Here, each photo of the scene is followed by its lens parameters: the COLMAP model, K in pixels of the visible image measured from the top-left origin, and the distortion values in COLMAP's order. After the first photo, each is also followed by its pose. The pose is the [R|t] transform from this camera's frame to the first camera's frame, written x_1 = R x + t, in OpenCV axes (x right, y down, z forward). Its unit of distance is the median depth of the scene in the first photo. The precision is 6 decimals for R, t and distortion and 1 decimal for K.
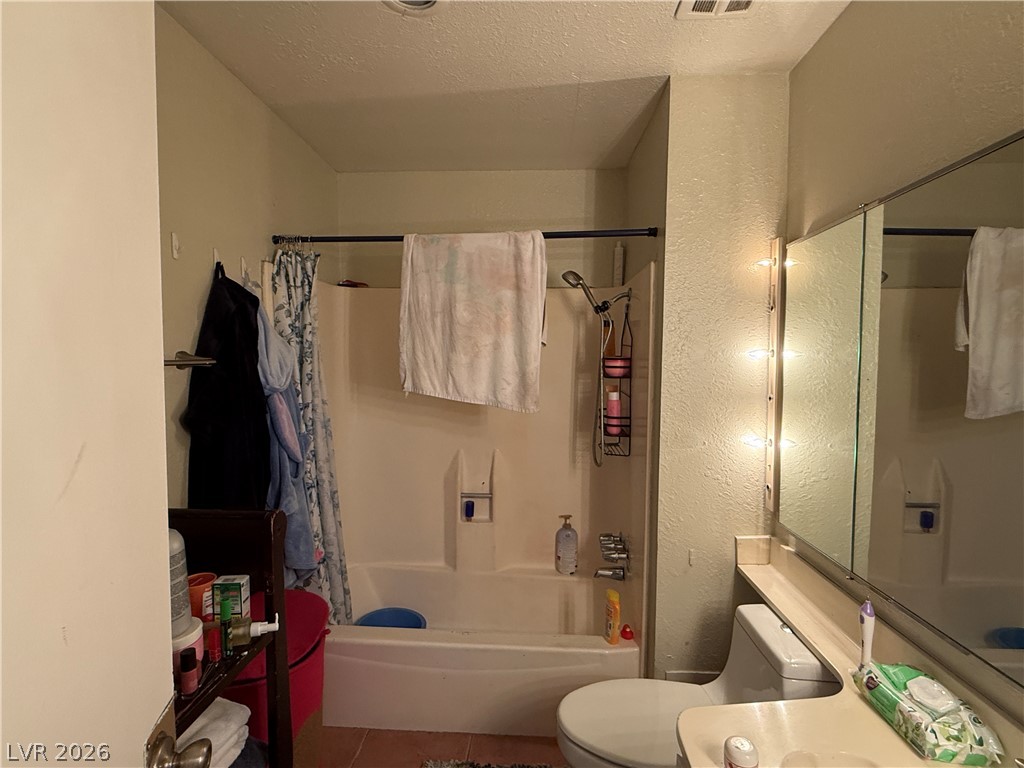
lens RADIAL K [[510.2, 0, 511.3], [0, 510.2, 385.9], [0, 0, 1]] dist [-0.002527, 0.001539]
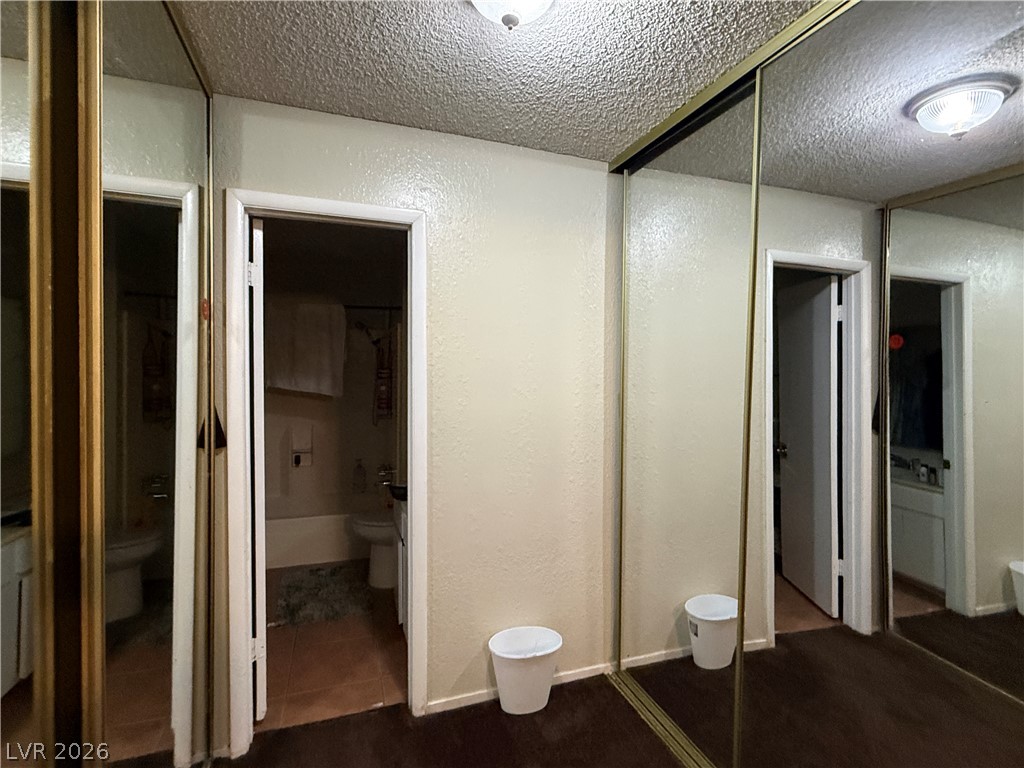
lens RADIAL K [[510.2, 0, 516.6], [0, 510.2, 377.5], [0, 0, 1]] dist [-0.002527, 0.001539]
pose [[0.925605, -0.001250, 0.378489, -0.060982], [0.017951, 0.999014, -0.040600, 0.066885], [-0.378065, 0.044373, 0.924715, -0.959221]]
